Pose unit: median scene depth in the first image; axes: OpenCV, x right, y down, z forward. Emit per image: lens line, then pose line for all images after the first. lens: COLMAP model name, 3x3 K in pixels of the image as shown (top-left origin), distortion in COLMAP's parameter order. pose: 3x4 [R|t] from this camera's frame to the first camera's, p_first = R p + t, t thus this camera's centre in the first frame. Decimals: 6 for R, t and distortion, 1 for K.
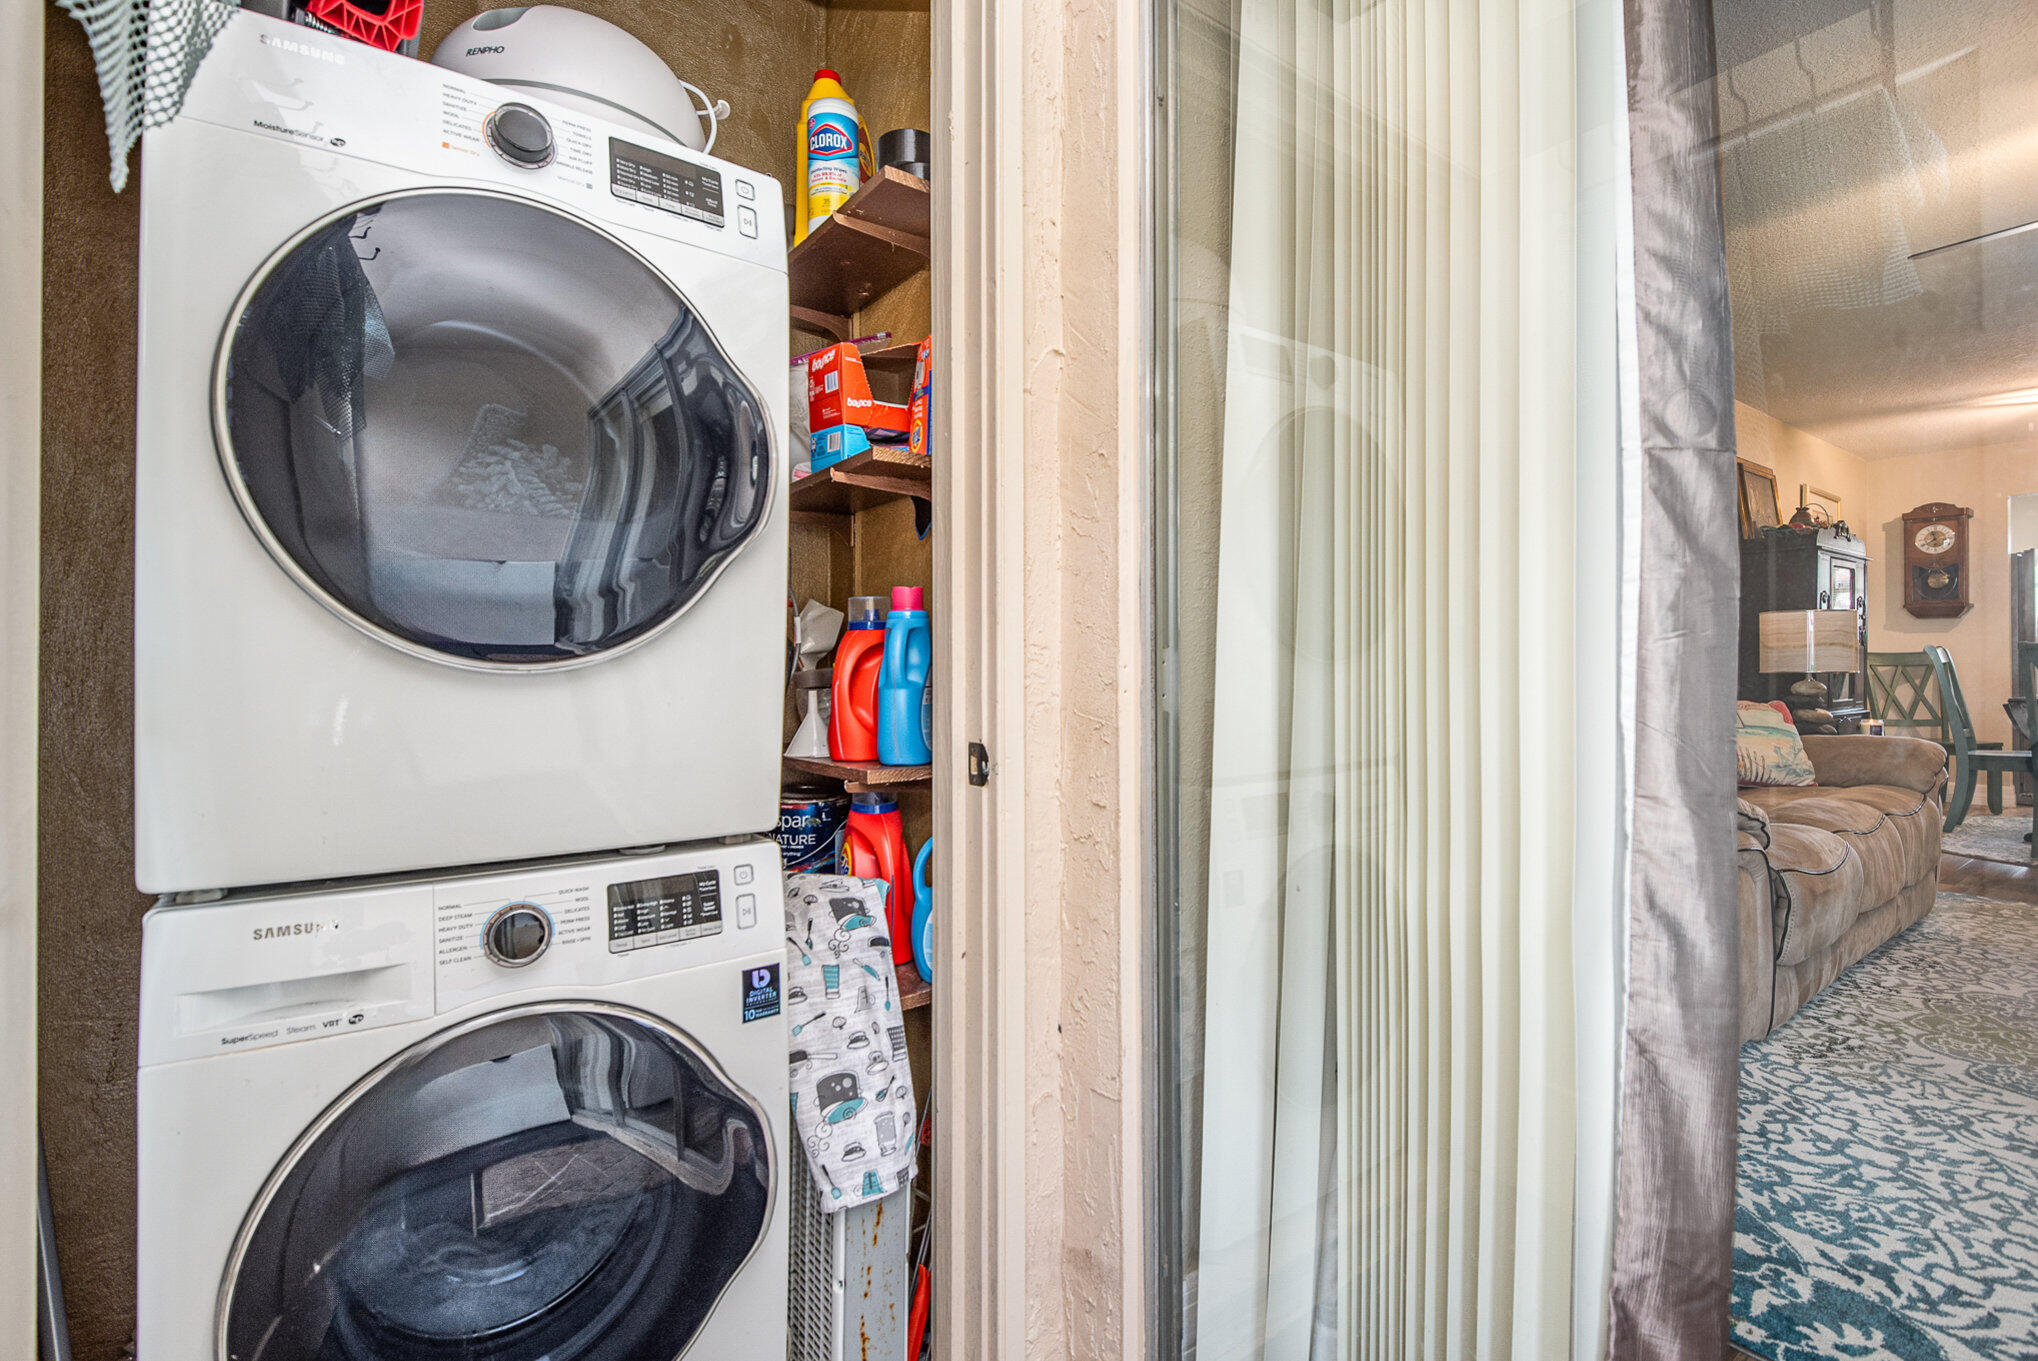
lens RADIAL K [[935.0, 0, 1019.0], [0, 935.0, 680.5], [0, 0, 1]] dist [0.009556, -0.001201]
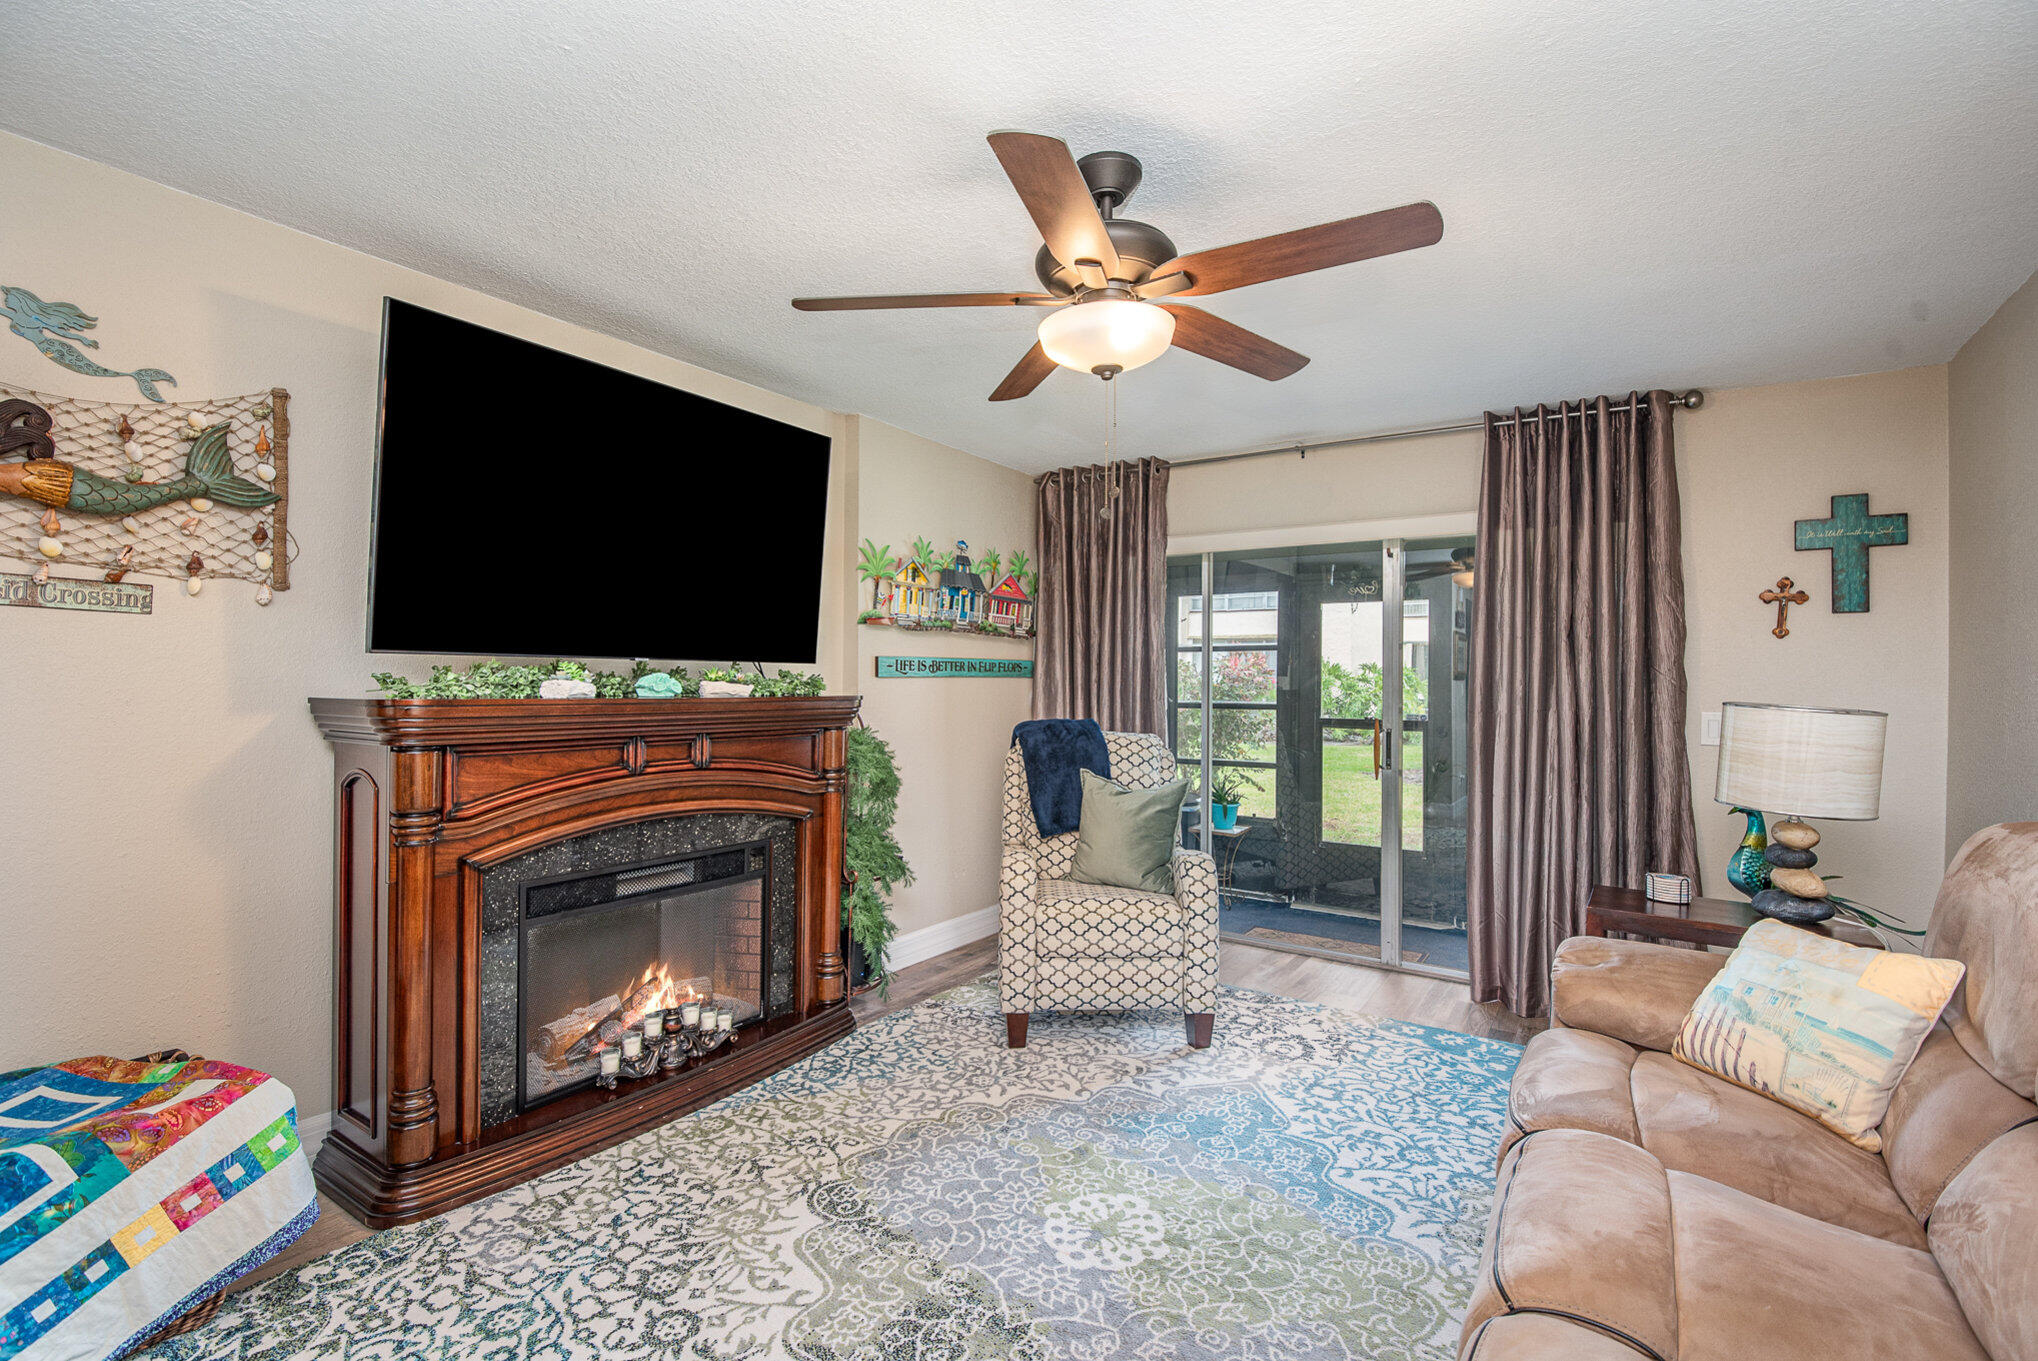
lens RADIAL K [[927.2, 0, 1014.7], [0, 927.2, 676.8], [0, 0, 1]] dist [-0.000508, -0.011756]
pose [[-0.941795, 0.003080, -0.336173, 1.615542], [-0.002123, 0.999884, 0.015109, -0.171867], [0.336181, 0.014943, -0.941679, 1.681548]]
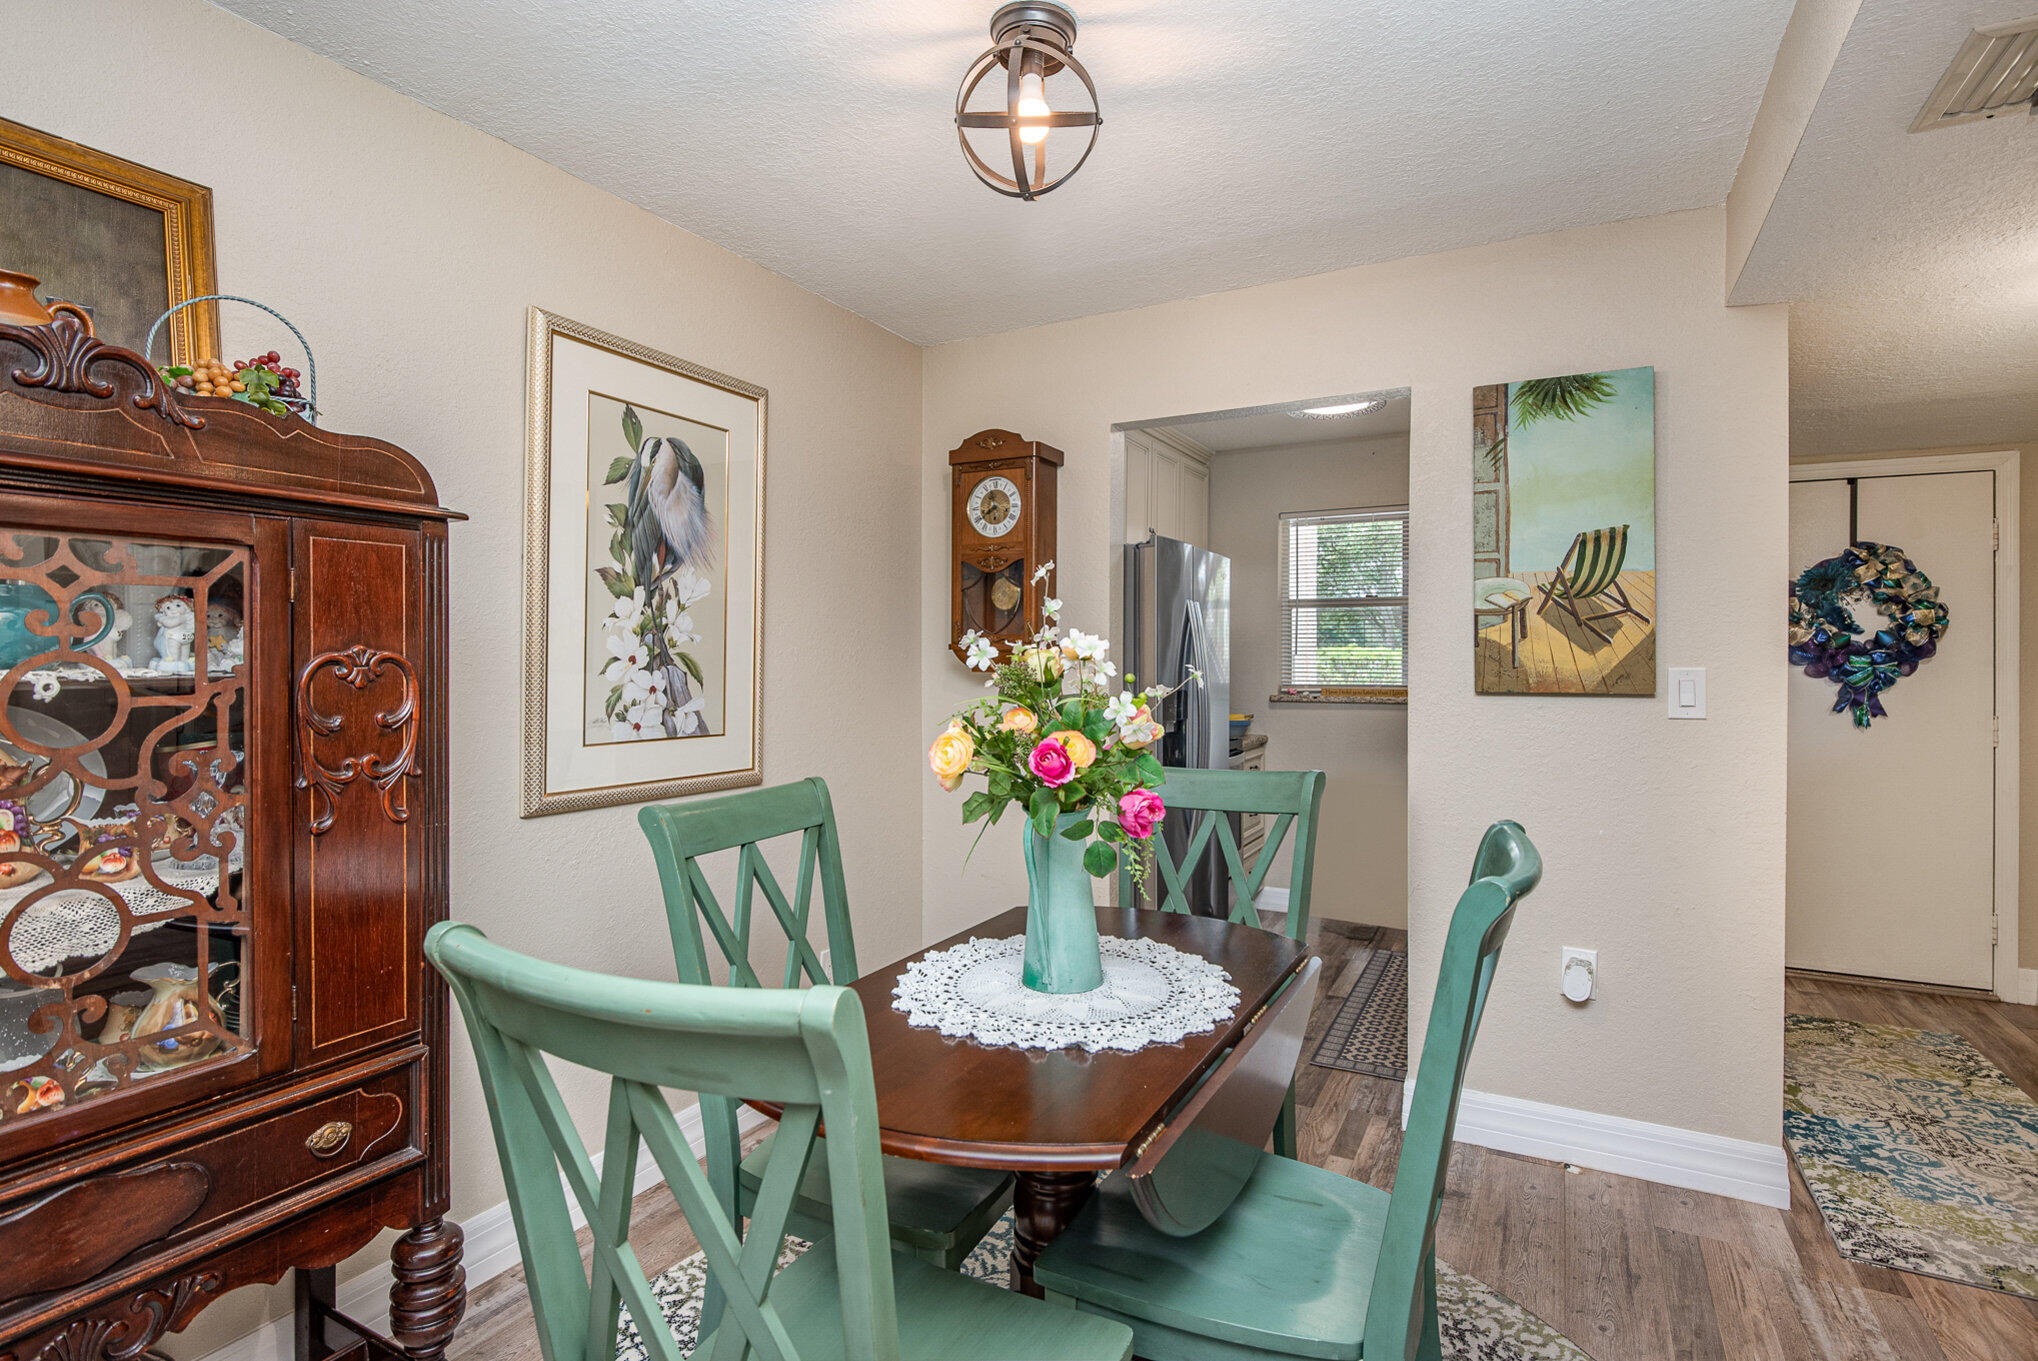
lens RADIAL K [[1012.0, 0, 1013.4], [0, 1012.0, 651.5], [0, 0, 1]] dist [-0.001407, -0.017940]
pose [[0.908920, 0.010540, 0.416837, 2.055105], [-0.000899, 0.999728, -0.023317, -0.177880], [-0.416970, 0.020819, 0.908682, 1.442985]]
